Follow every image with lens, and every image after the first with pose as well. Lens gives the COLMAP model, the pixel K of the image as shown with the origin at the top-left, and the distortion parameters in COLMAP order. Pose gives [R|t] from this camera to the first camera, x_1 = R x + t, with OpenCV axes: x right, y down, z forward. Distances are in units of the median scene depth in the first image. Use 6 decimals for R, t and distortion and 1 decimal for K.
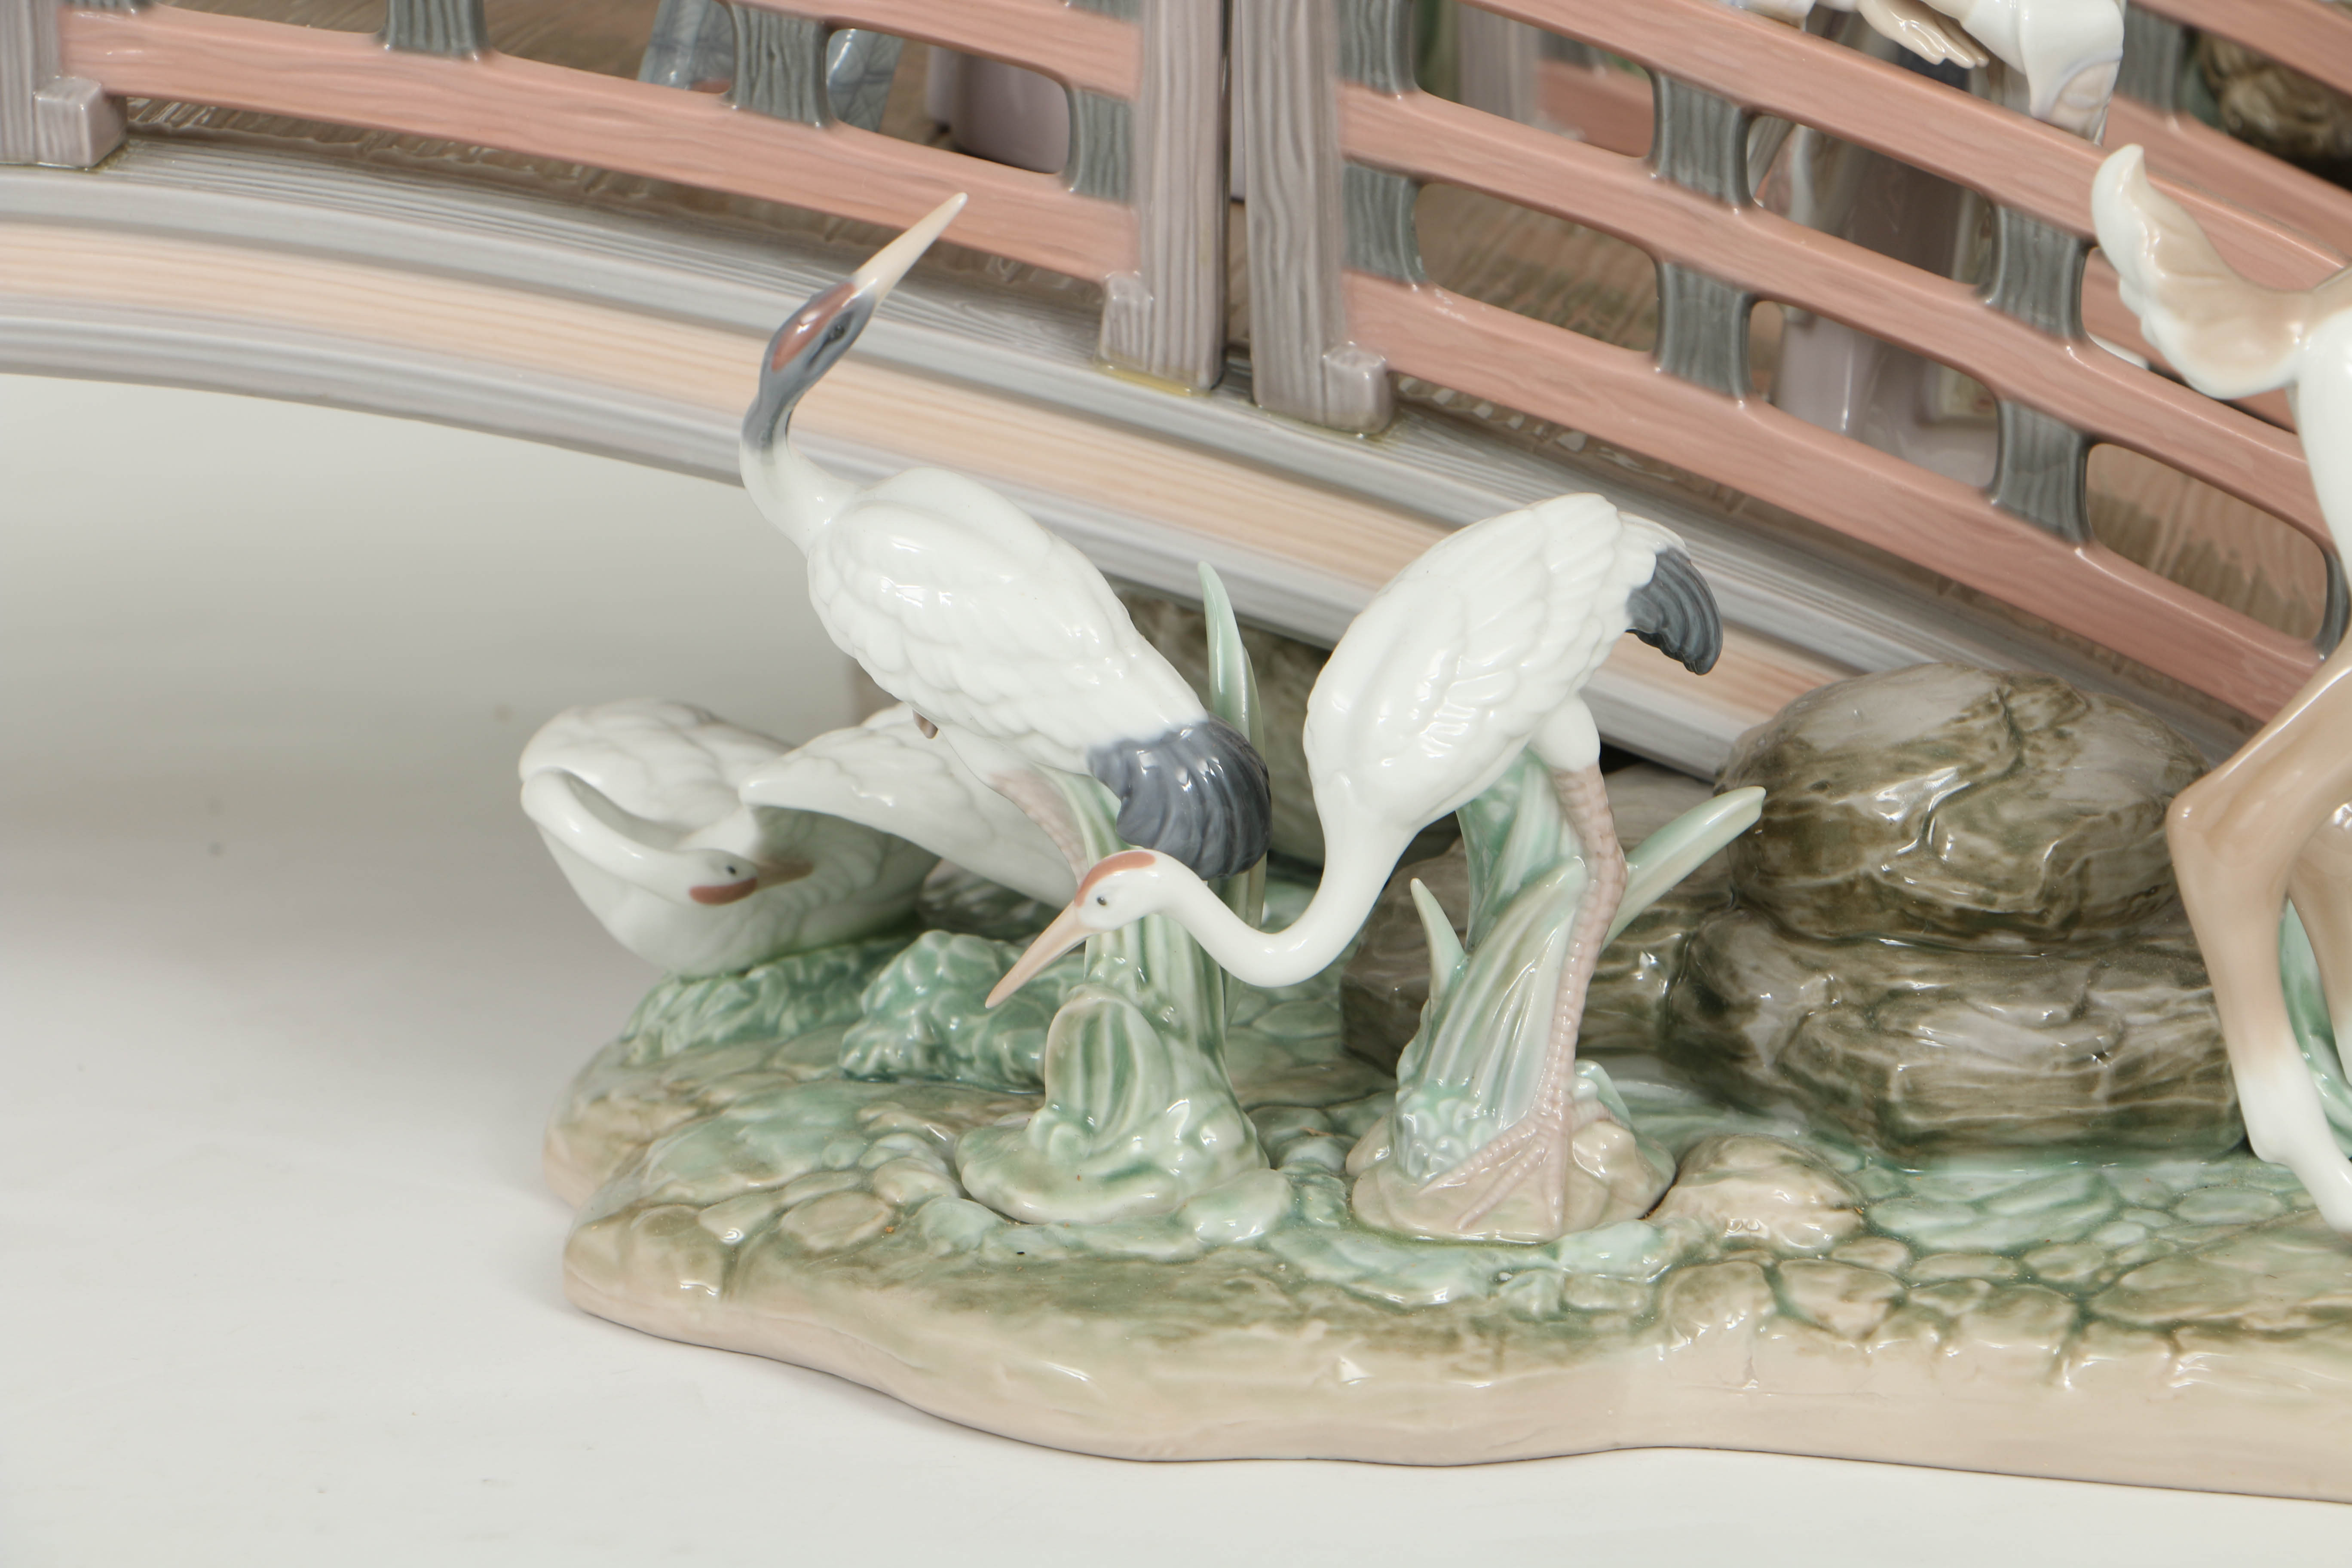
lens RADIAL K [[8746.7, 0, 1176.0], [0, 8746.7, 784.0], [0, 0, 1]] dist [0.631125, 0.444597]
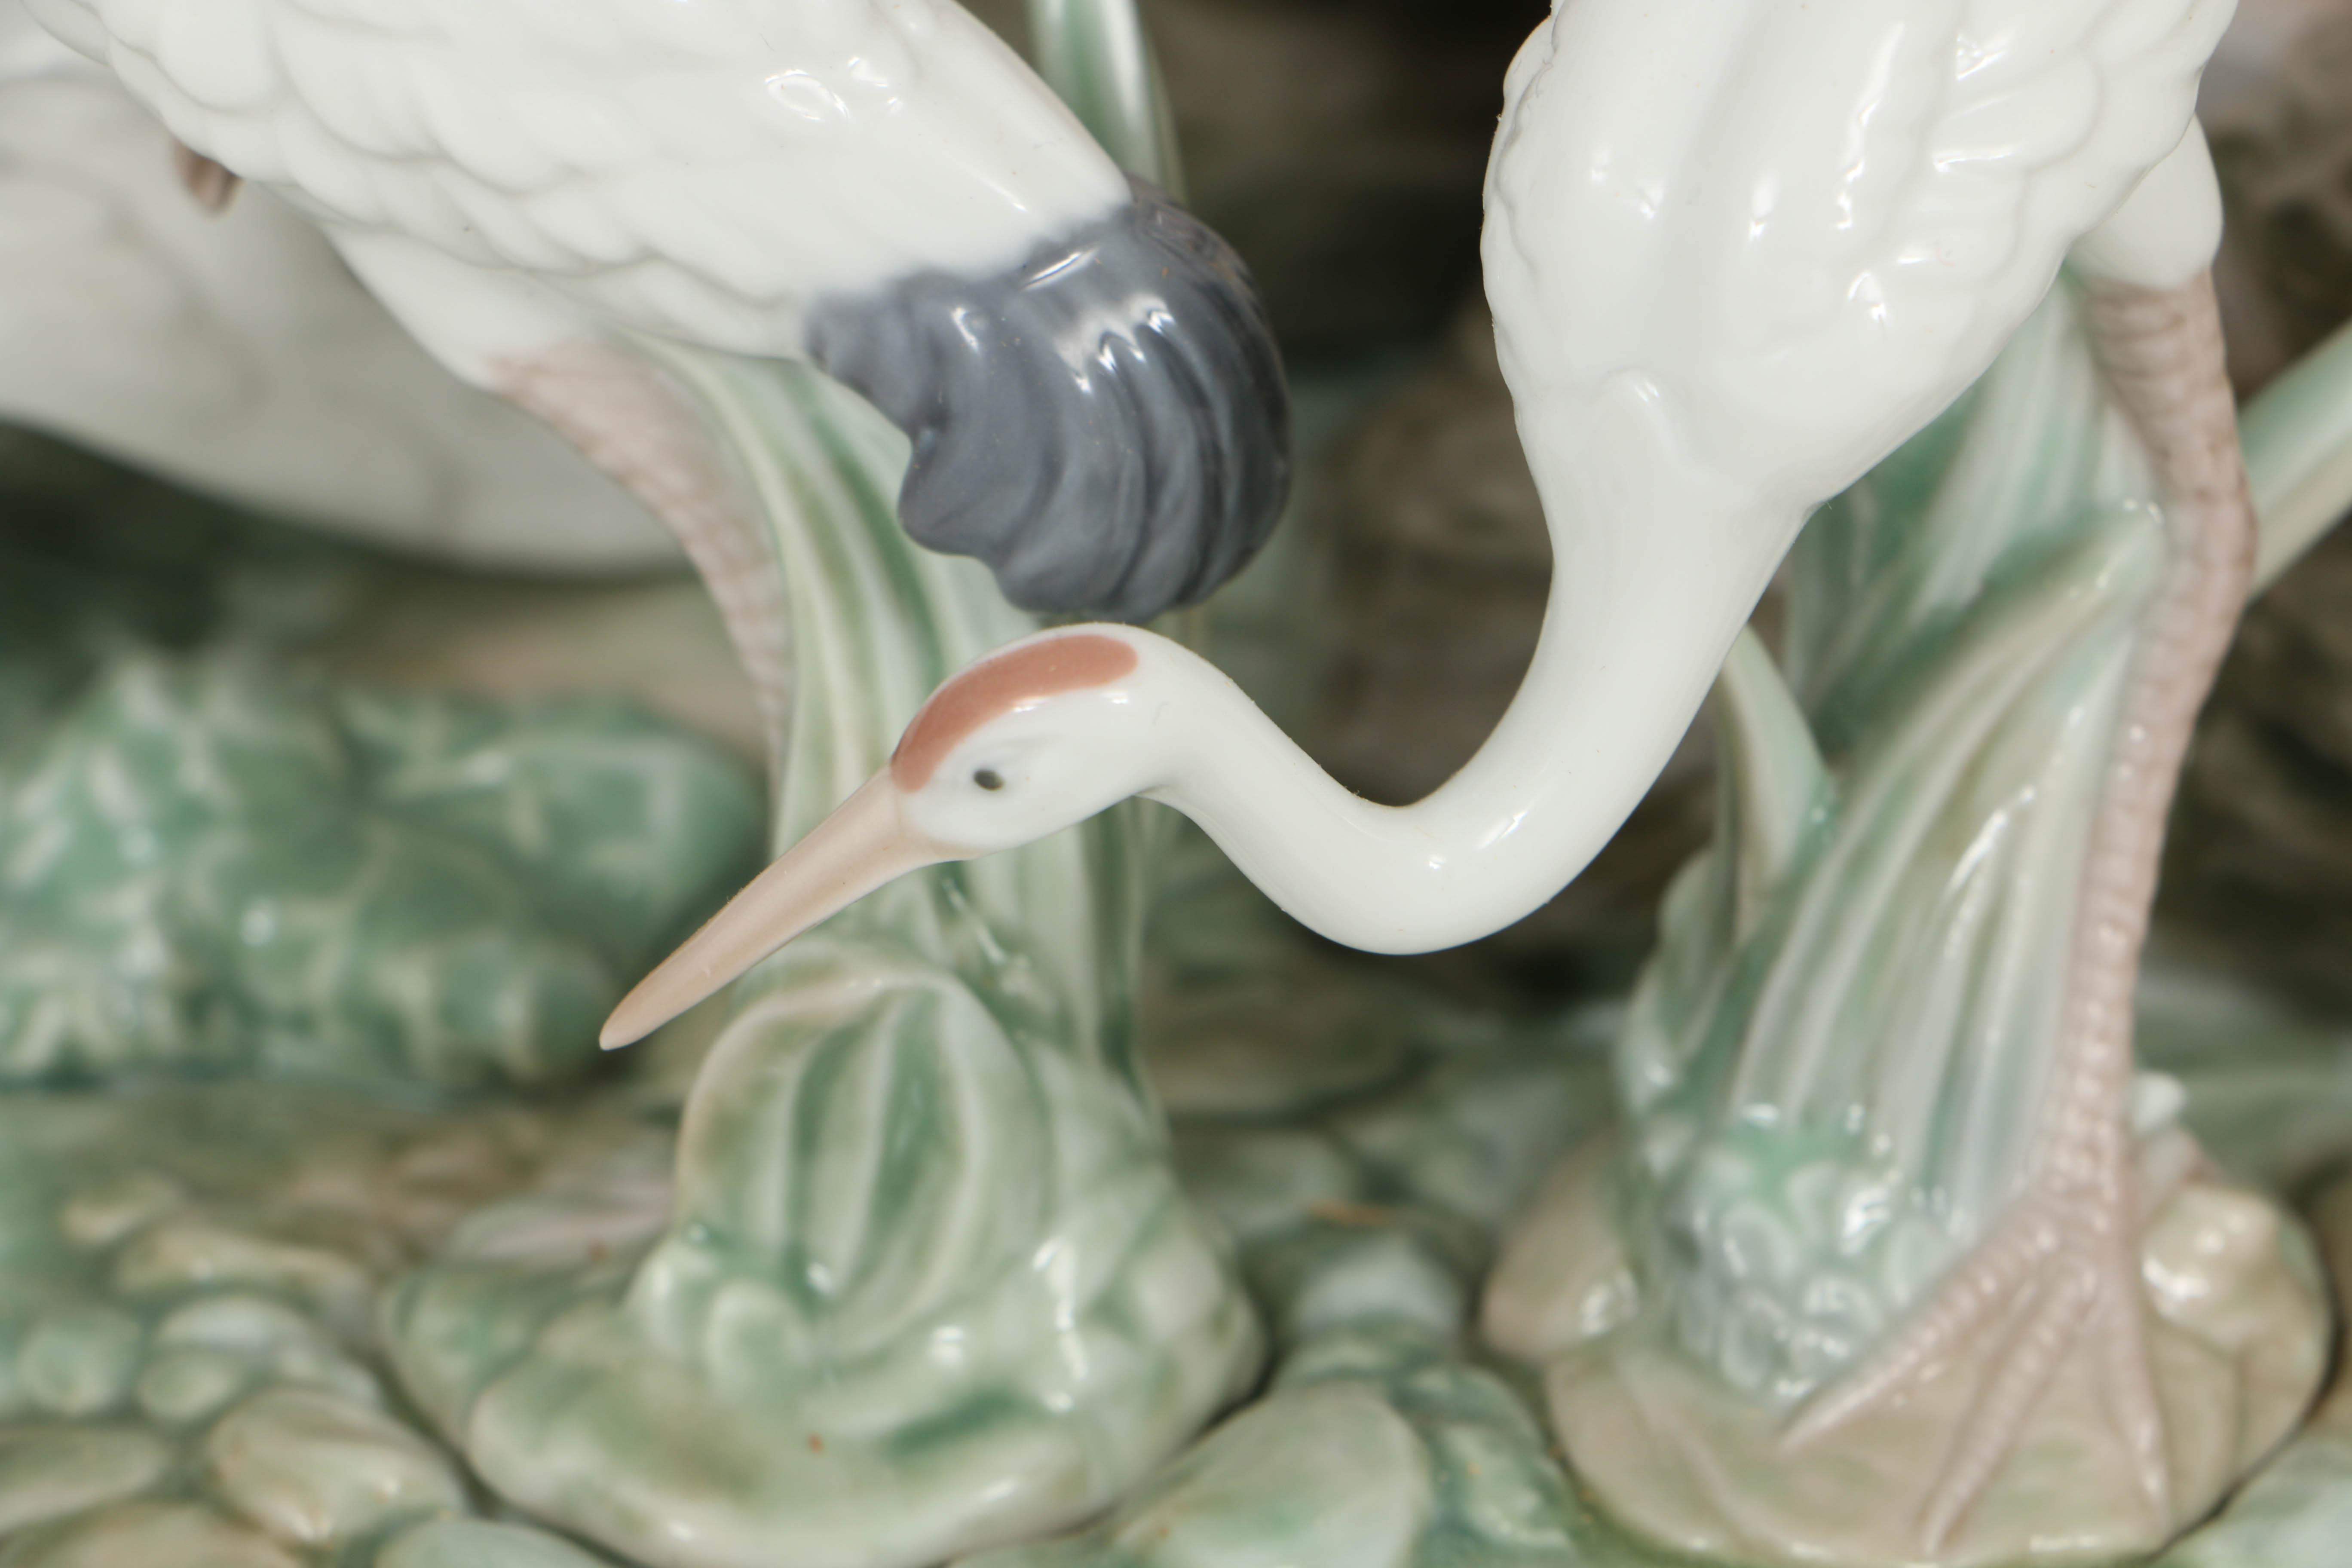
lens RADIAL K [[12489.1, 0, 1176.0], [0, 12489.1, 784.0], [0, 0, 1]] dist [0.029001, 9.443543]
pose [[0.970824, -0.081068, 0.225674, -0.112315], [0.046211, 0.986729, 0.155663, -0.063189], [-0.235298, -0.140692, 0.961686, 0.495556]]
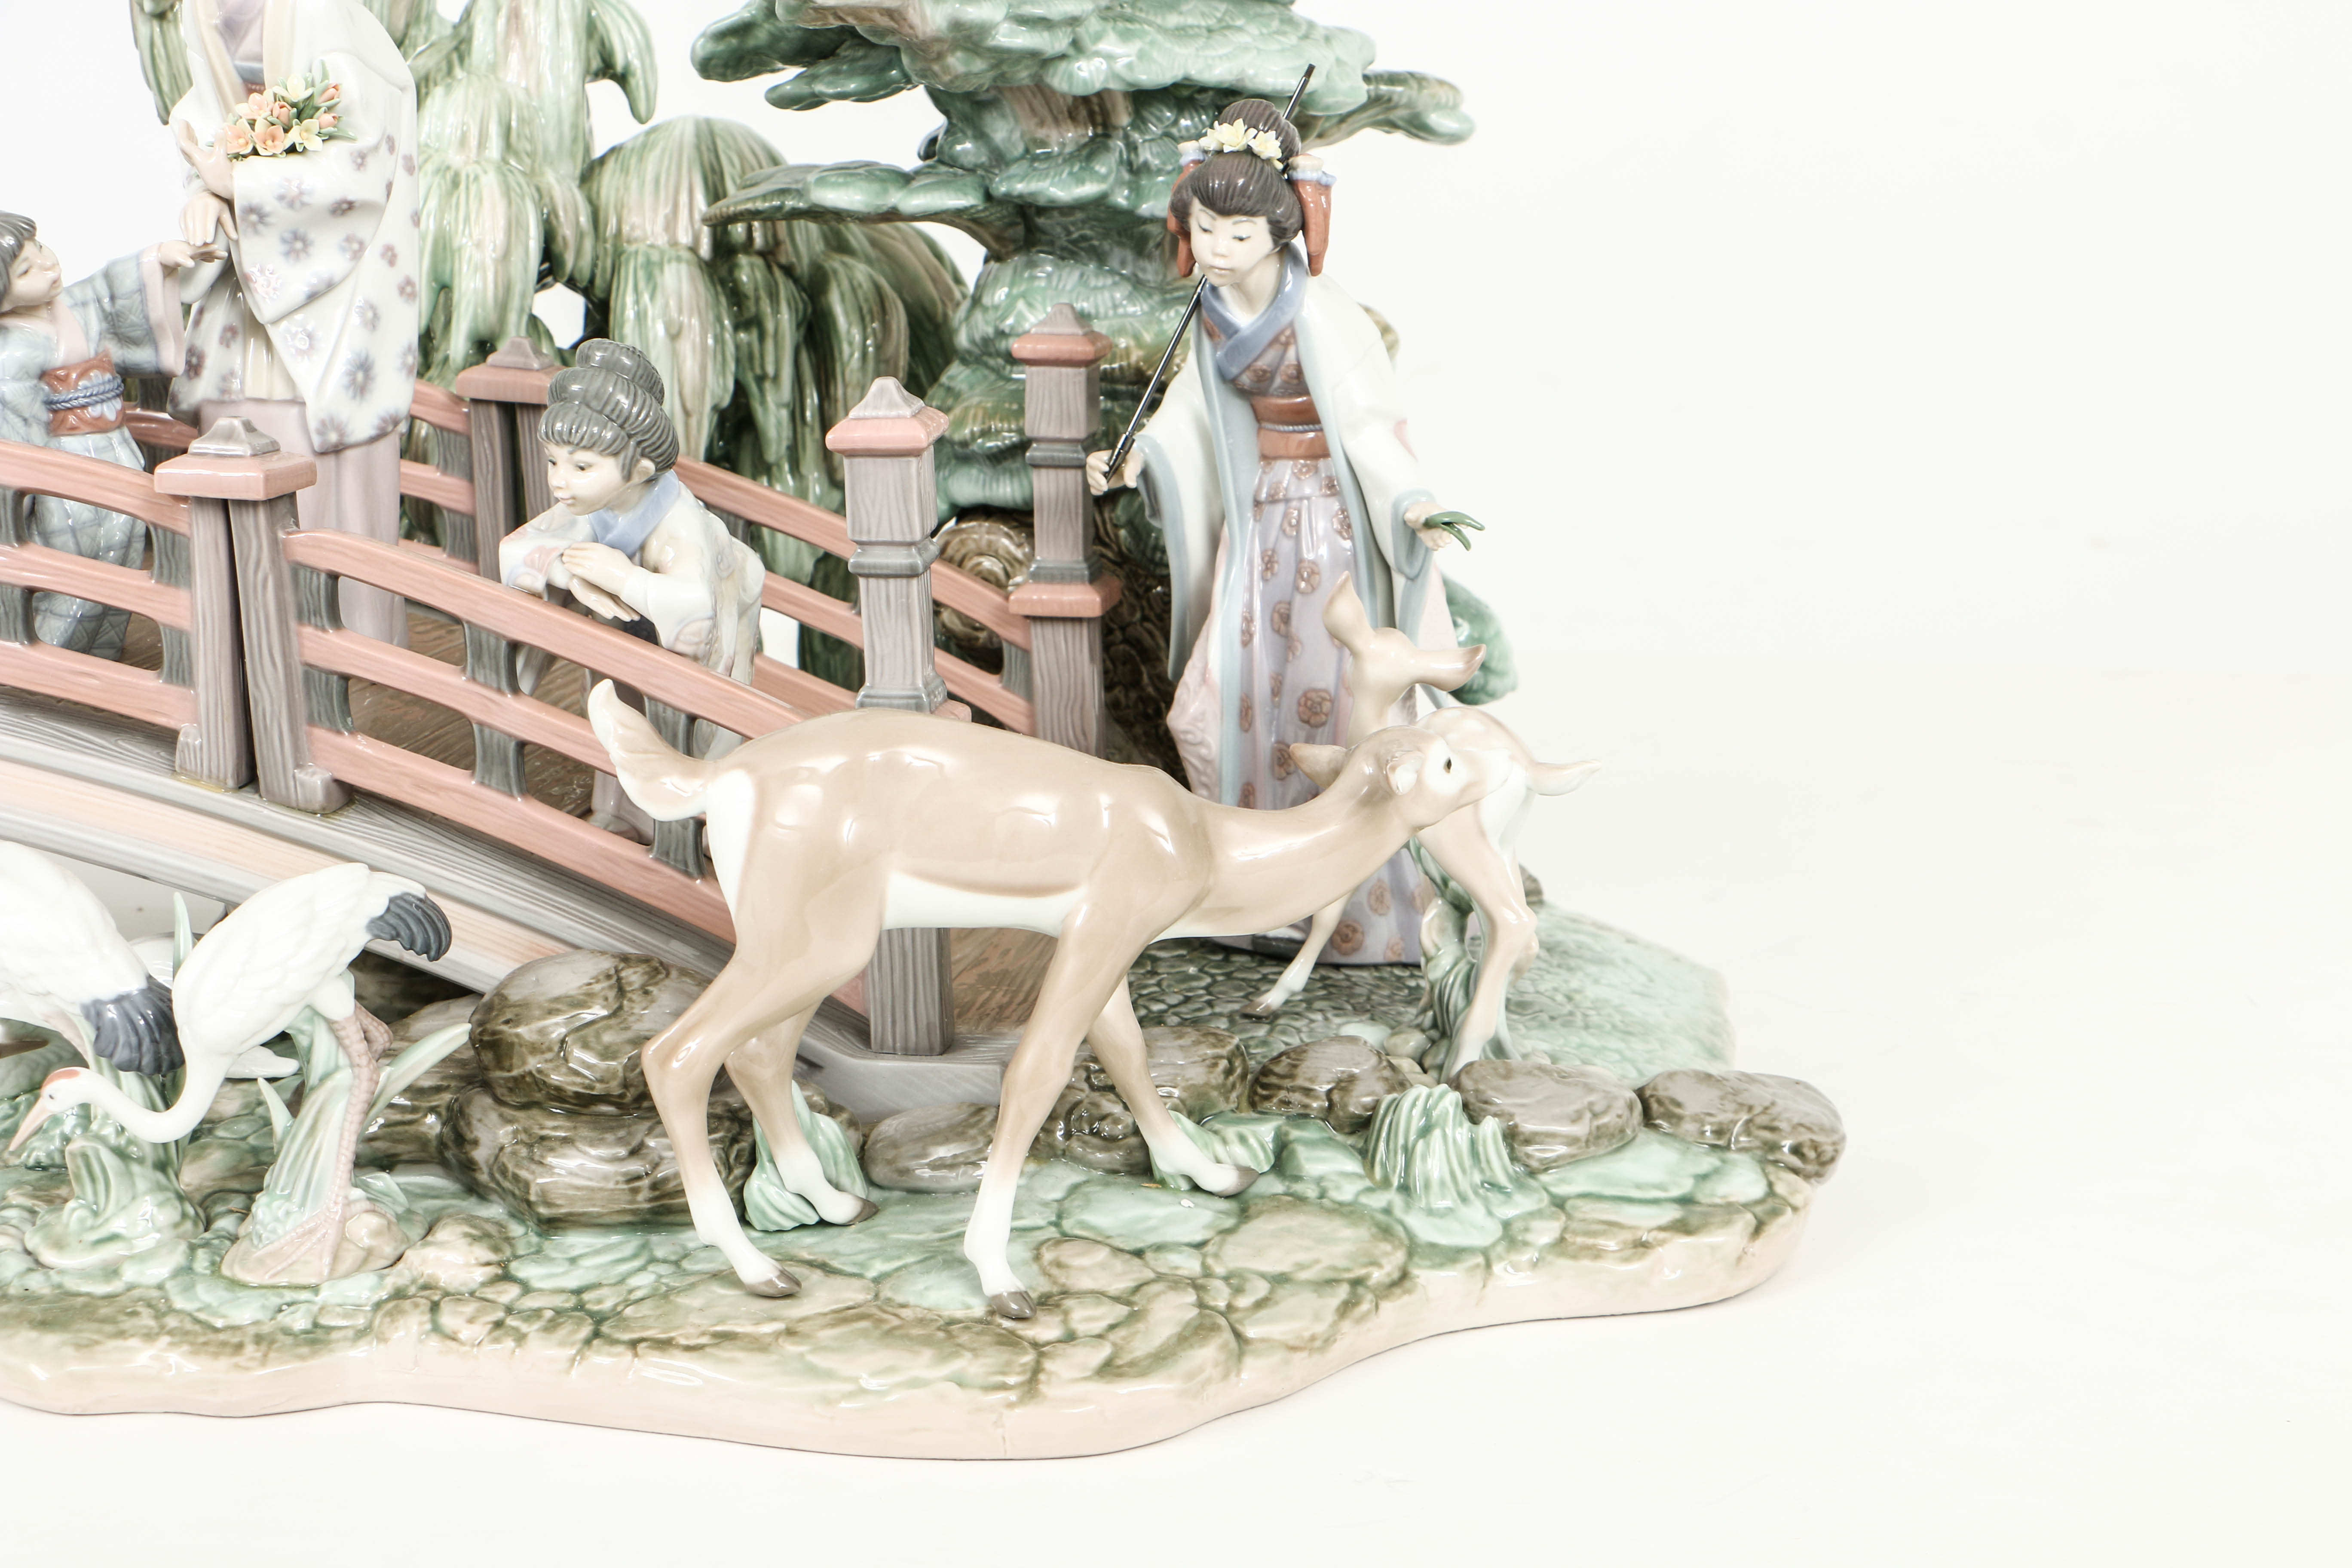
lens RADIAL K [[3403.1, 0, 1173.0], [0, 3403.1, 814.7], [0, 0, 1]] dist [-0.027583, 0.552196]
pose [[0.999974, 0.005936, -0.004027, 0.213998], [-0.005909, 0.999960, 0.006752, -0.048080], [0.004067, -0.006728, 0.999969, 0.303448]]
